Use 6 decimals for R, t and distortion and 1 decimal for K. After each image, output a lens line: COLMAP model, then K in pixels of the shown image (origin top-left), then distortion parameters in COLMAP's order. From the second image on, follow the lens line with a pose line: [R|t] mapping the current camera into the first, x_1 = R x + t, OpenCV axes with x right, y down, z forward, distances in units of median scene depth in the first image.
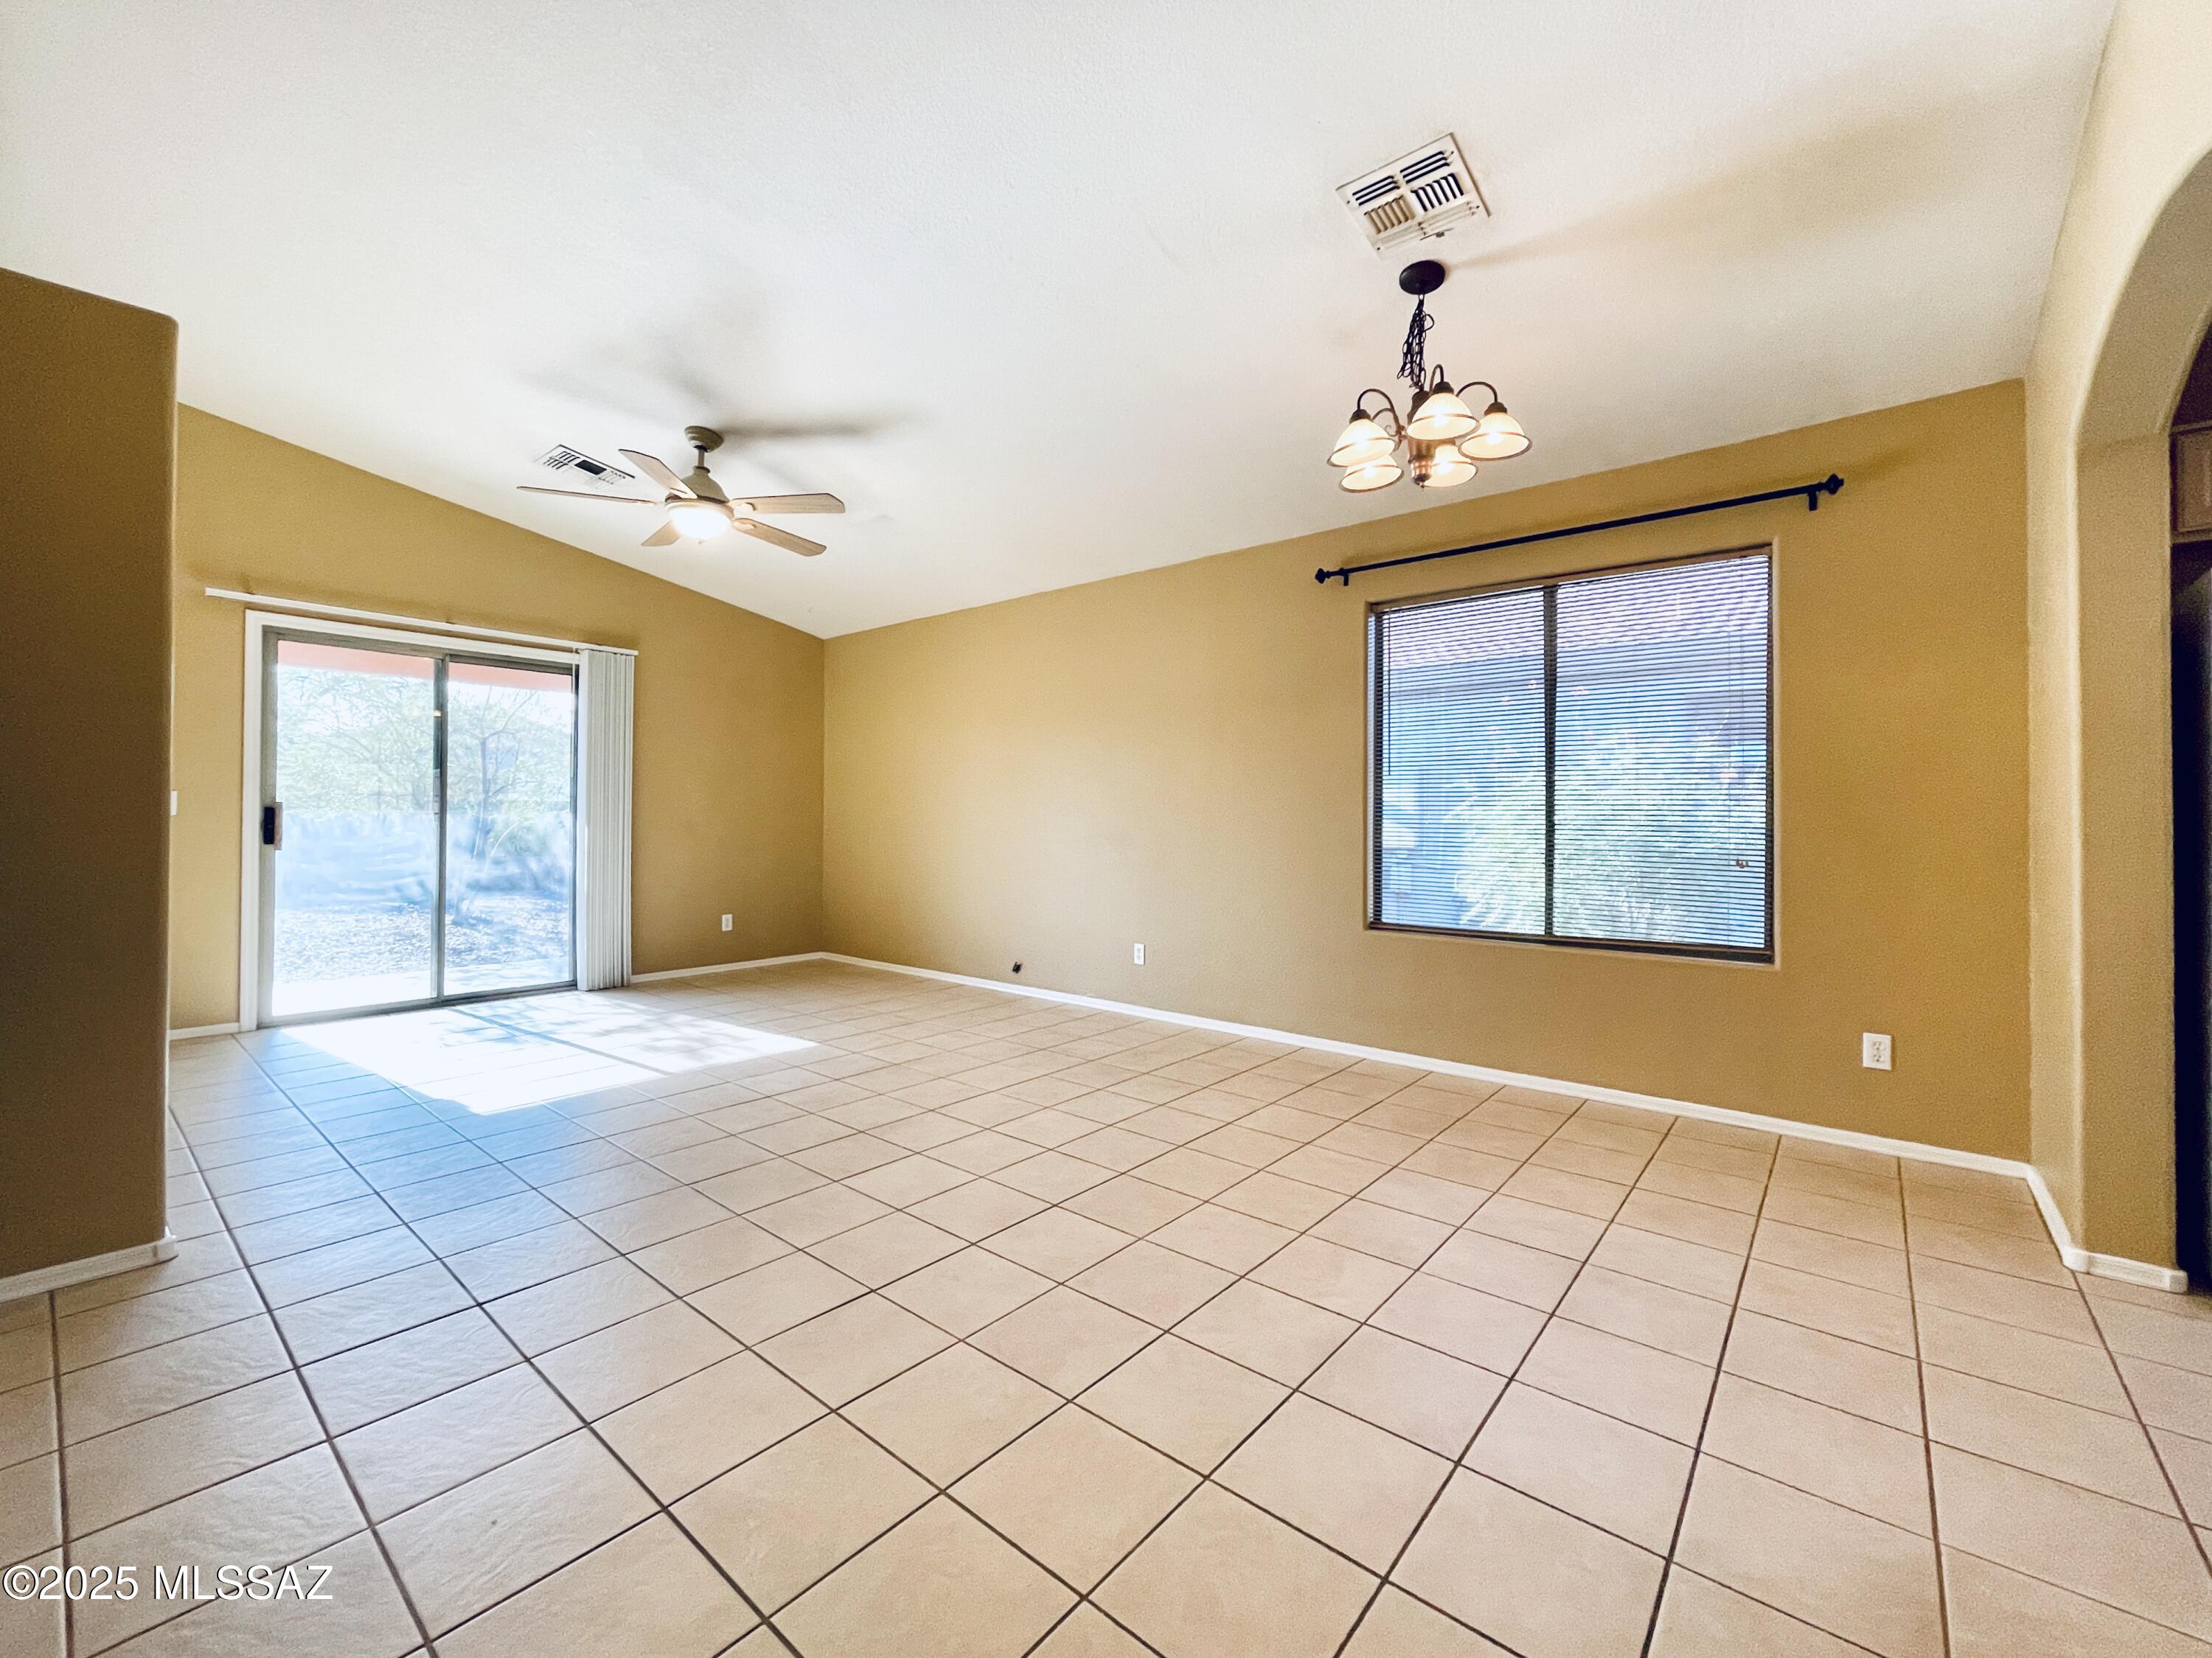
lens RADIAL K [[890.5, 0, 1093.9], [0, 890.5, 814.2], [0, 0, 1]] dist [-0.003325, -0.000059]
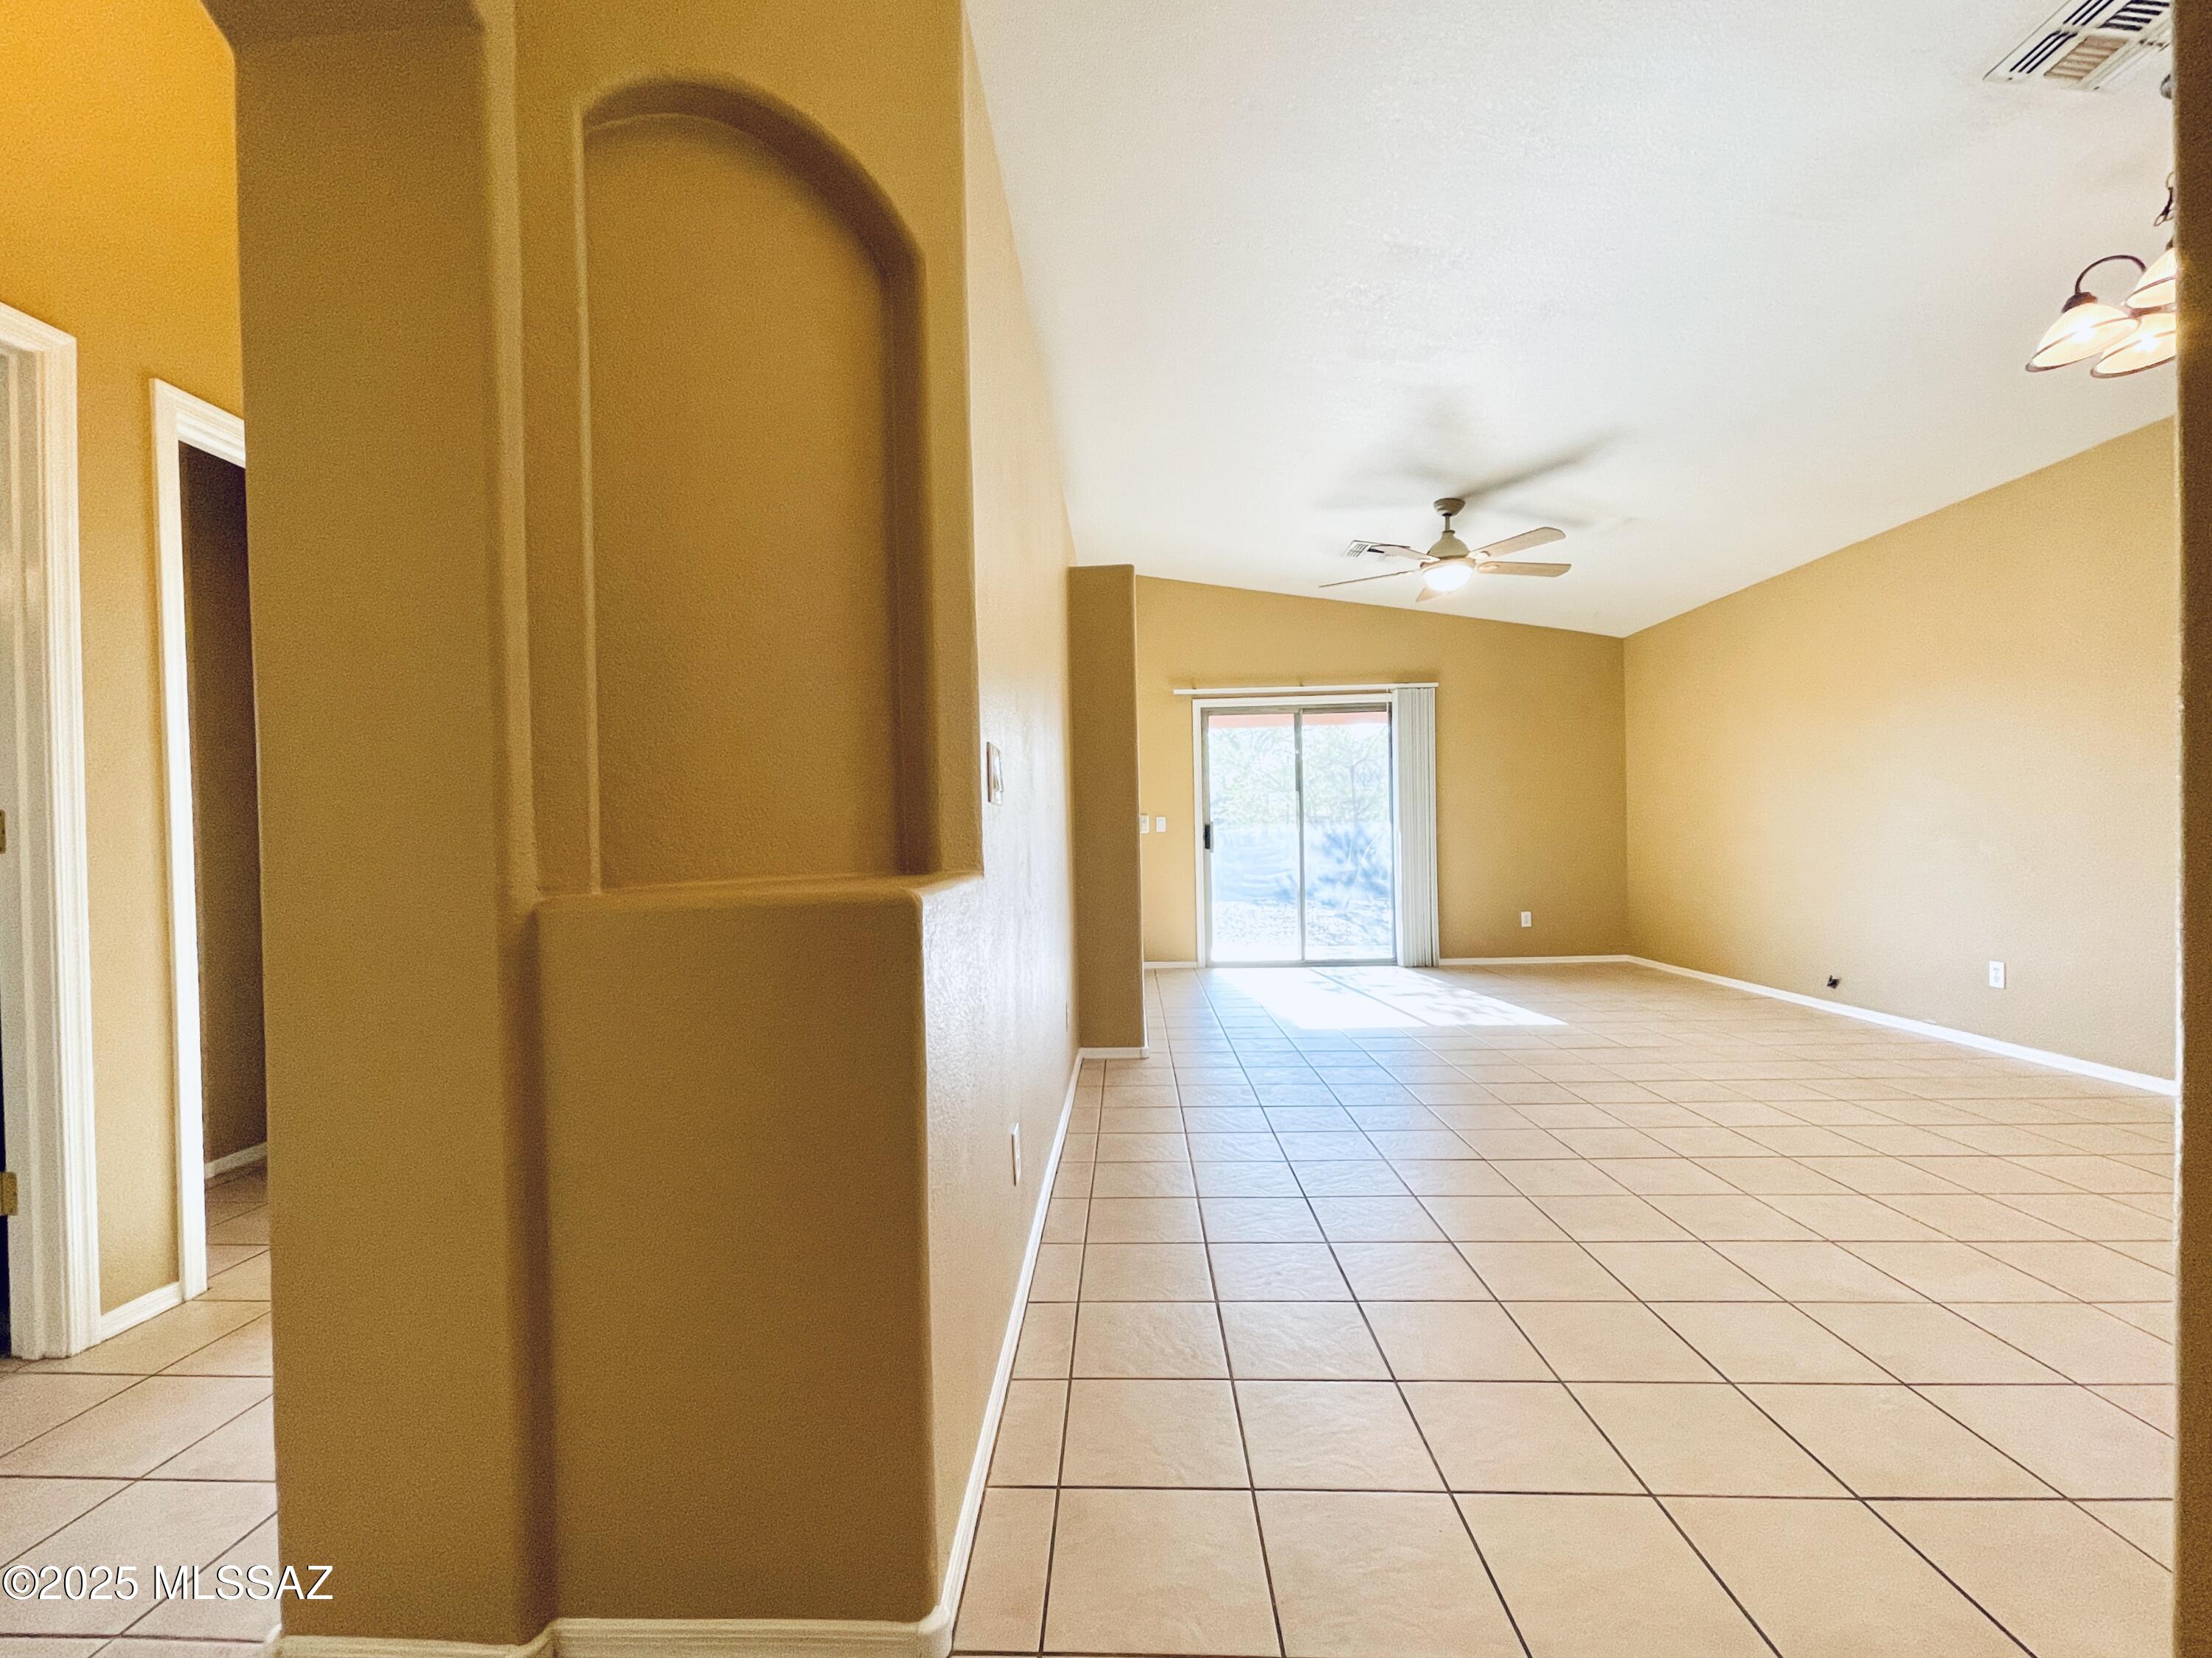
lens RADIAL K [[904.8, 0, 1108.5], [0, 904.8, 841.9], [0, 0, 1]] dist [-0.001660, -0.000027]
pose [[0.625708, -0.018115, -0.779847, 0.171448], [0.033599, 0.999428, 0.003742, 0.008847], [0.779334, -0.028544, 0.625959, -0.107683]]
